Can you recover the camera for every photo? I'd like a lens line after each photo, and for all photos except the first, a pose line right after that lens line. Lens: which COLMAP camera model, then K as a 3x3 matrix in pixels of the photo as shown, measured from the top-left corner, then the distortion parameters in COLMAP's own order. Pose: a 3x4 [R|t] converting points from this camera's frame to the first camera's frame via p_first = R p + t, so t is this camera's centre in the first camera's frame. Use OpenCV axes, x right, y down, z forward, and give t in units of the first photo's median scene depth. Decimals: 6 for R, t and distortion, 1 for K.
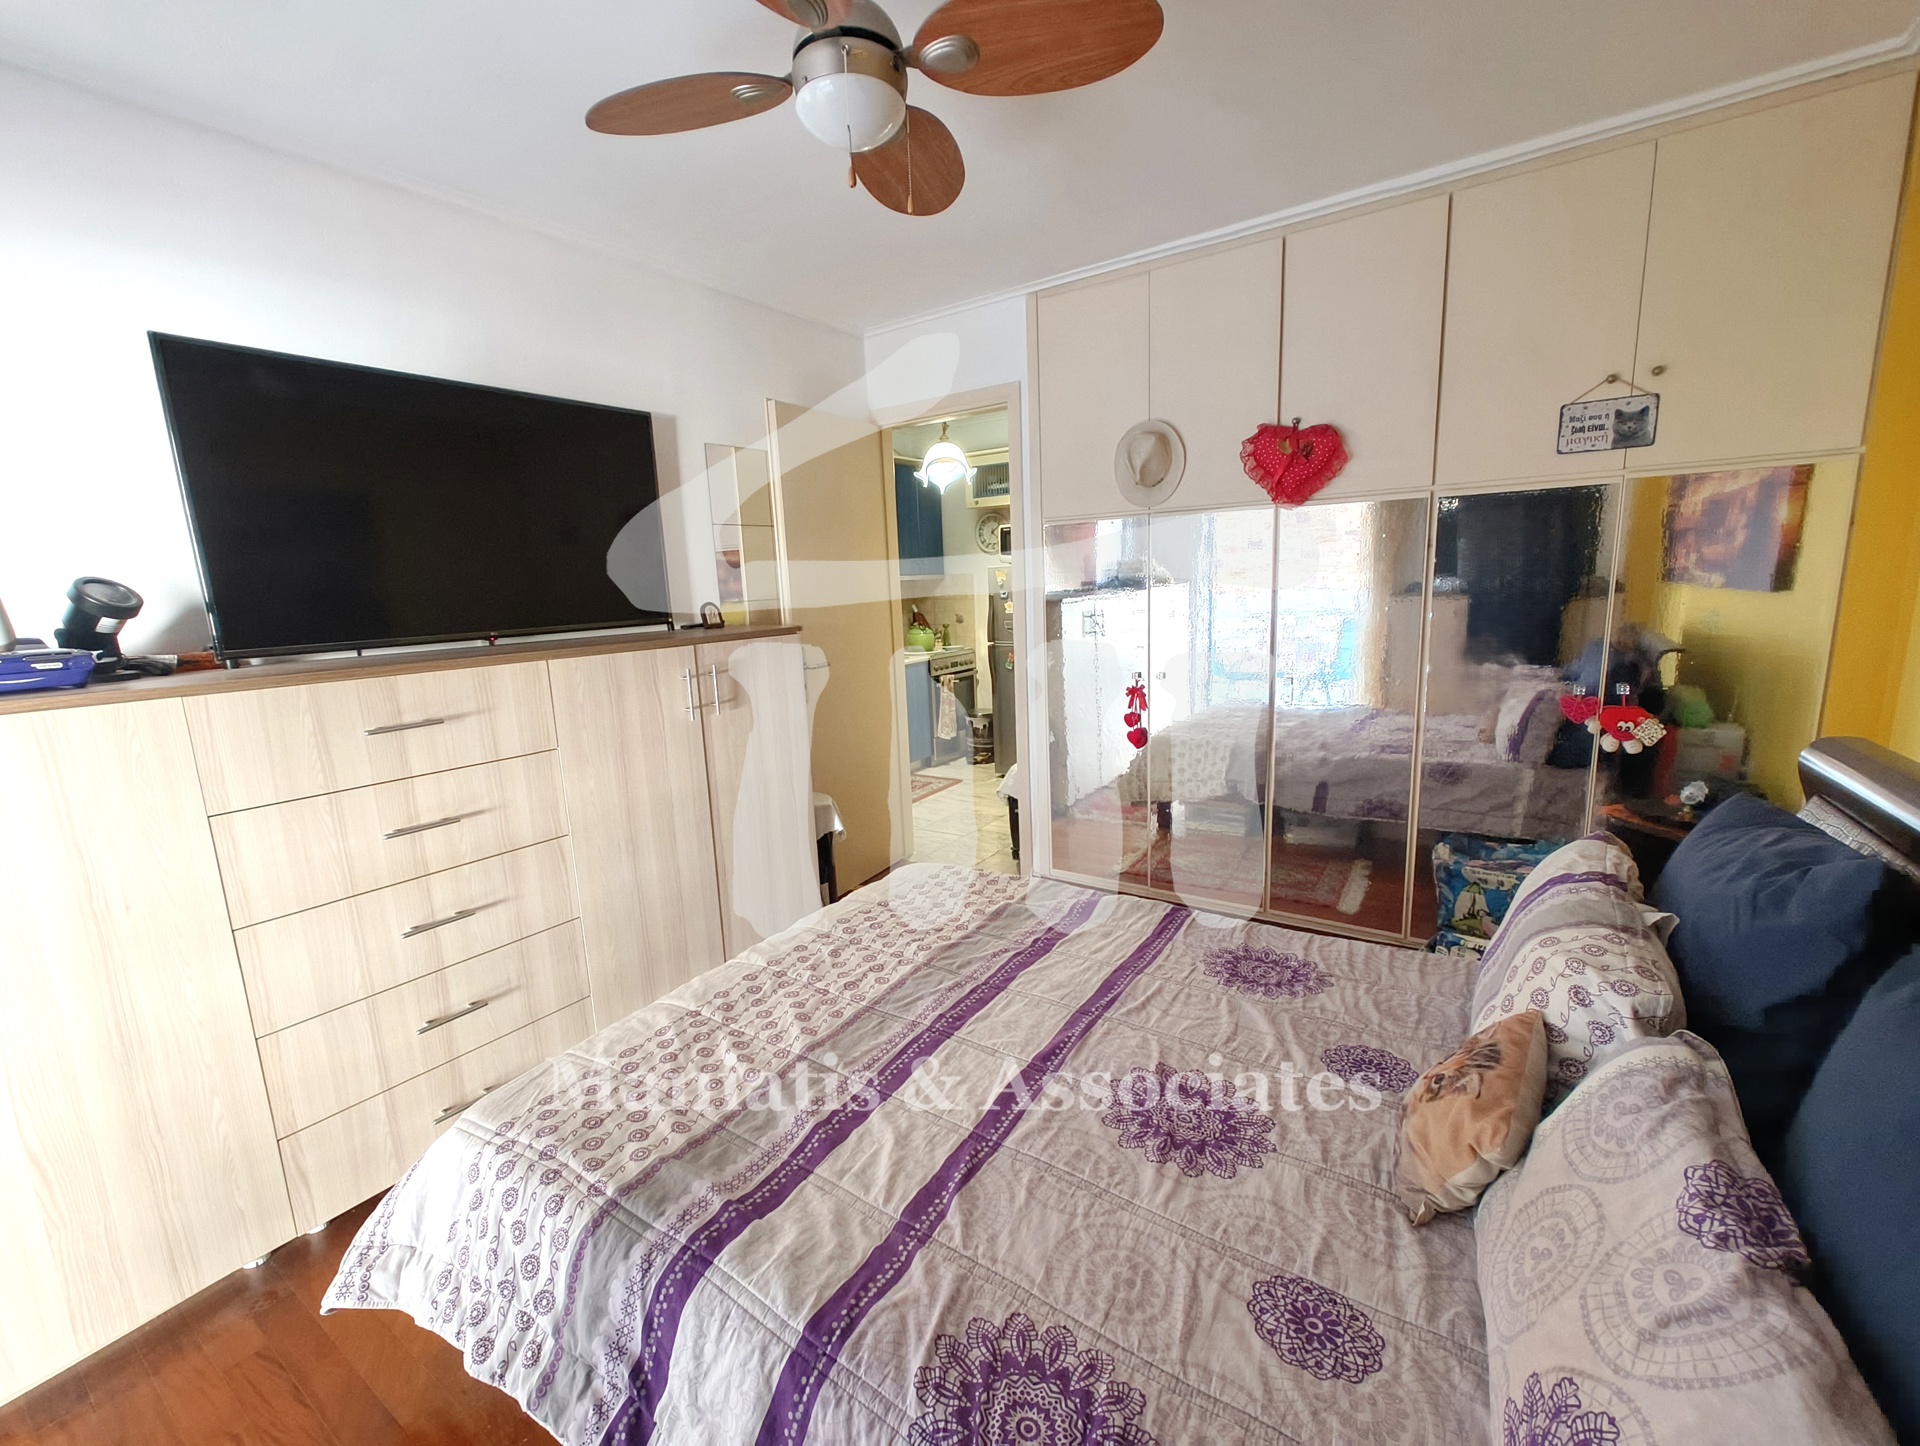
lens RADIAL K [[797.7, 0, 962.3], [0, 797.7, 722.3], [0, 0, 1]] dist [-0.002958, 0.001078]
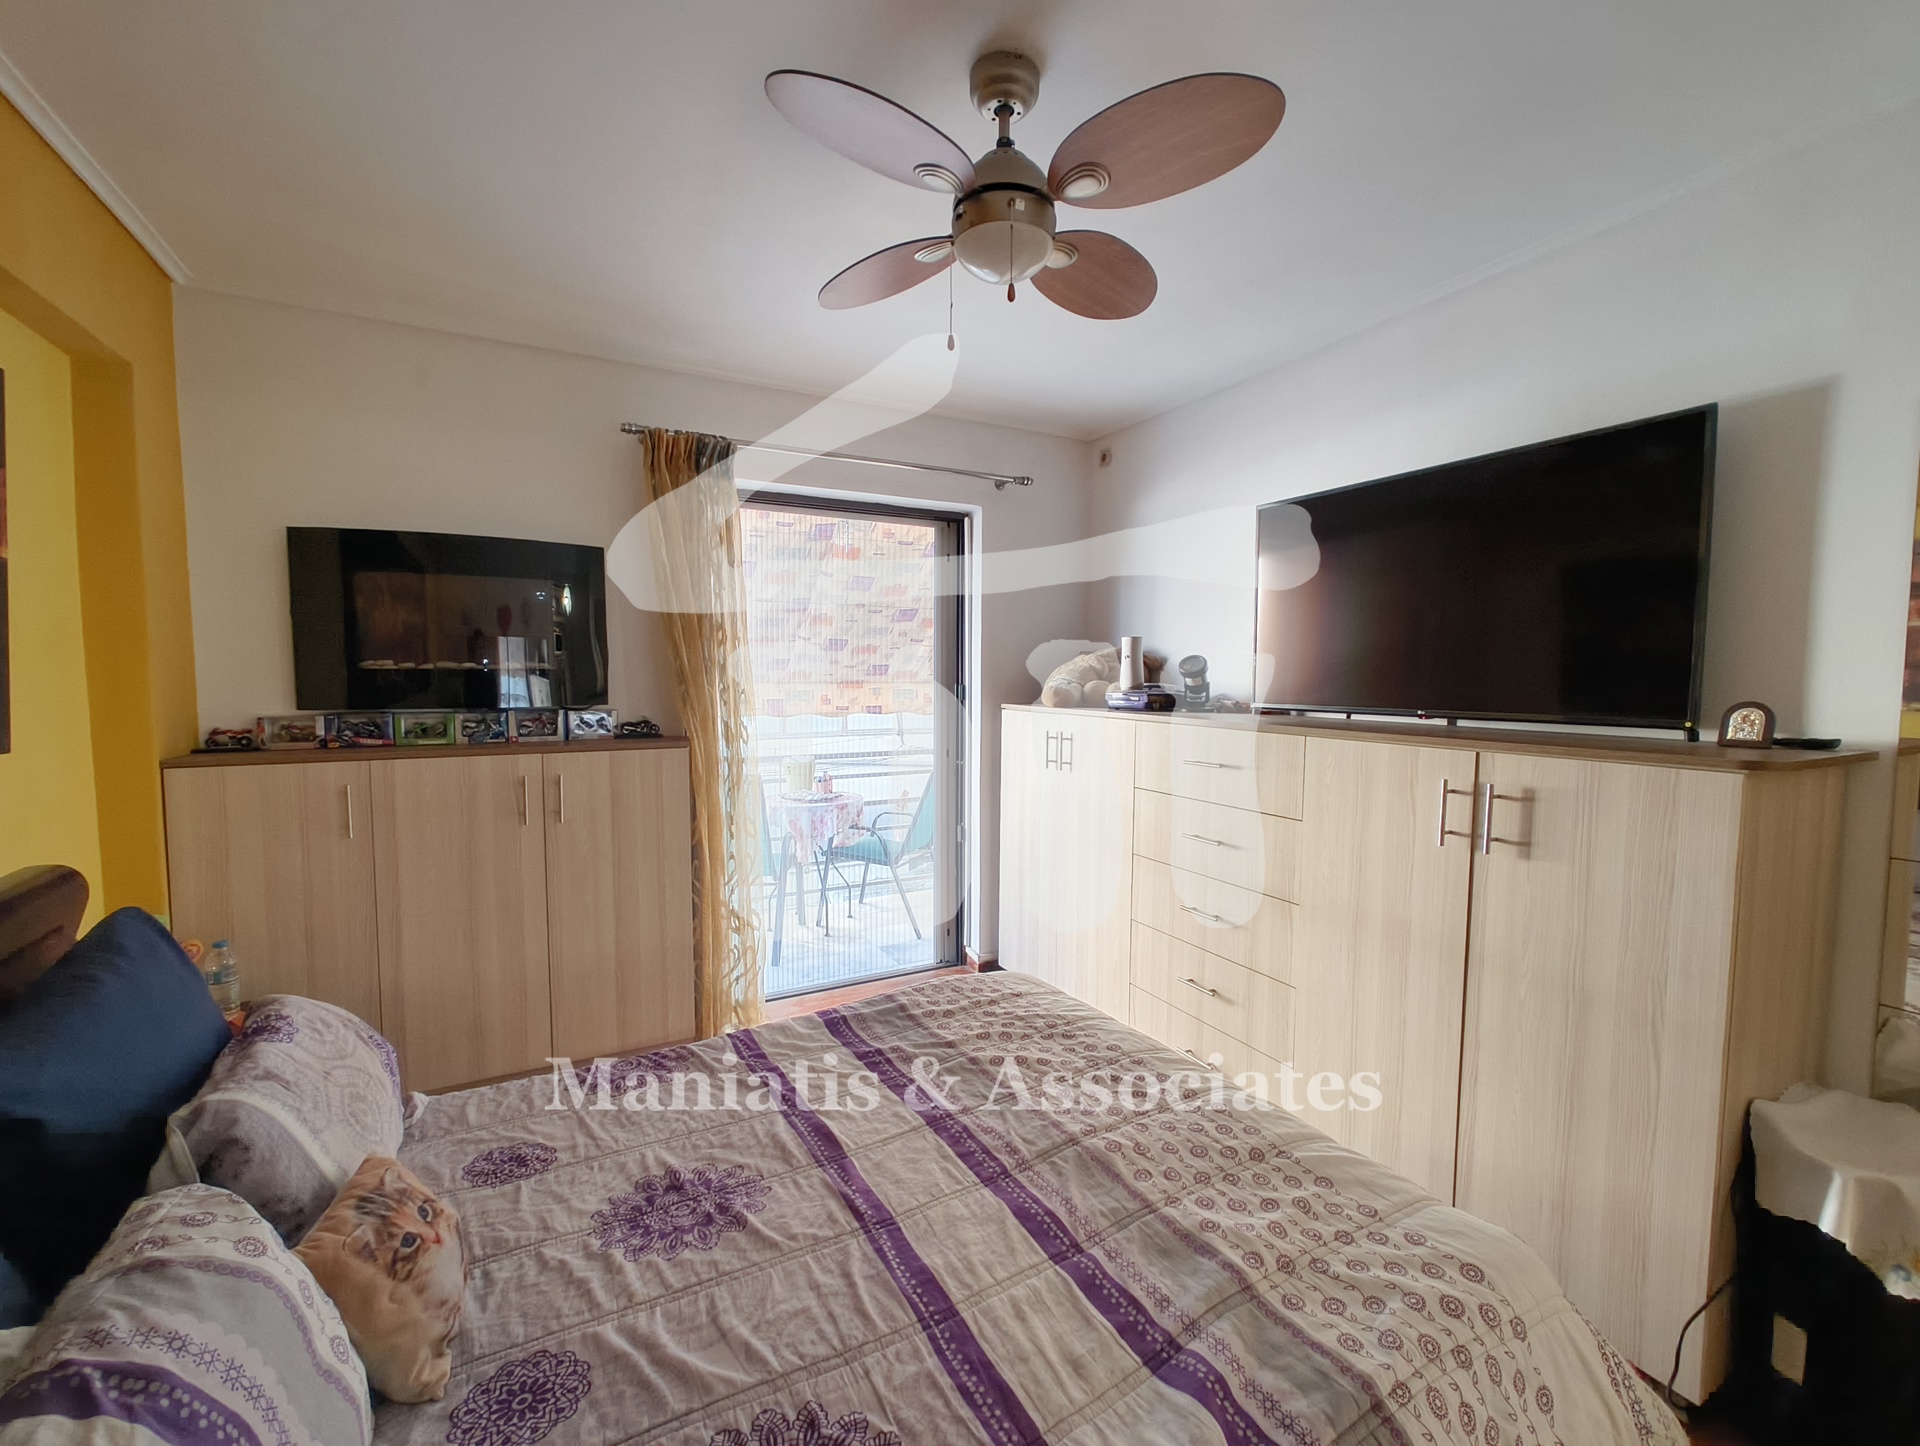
lens RADIAL K [[797.1, 0, 963.0], [0, 797.1, 723.8], [0, 0, 1]] dist [0.001275, 0.000316]
pose [[-0.449801, 0.094606, -0.888104, 0.532208], [-0.146254, 0.973149, 0.177740, -0.185068], [0.881072, 0.209836, -0.423887, 0.895297]]
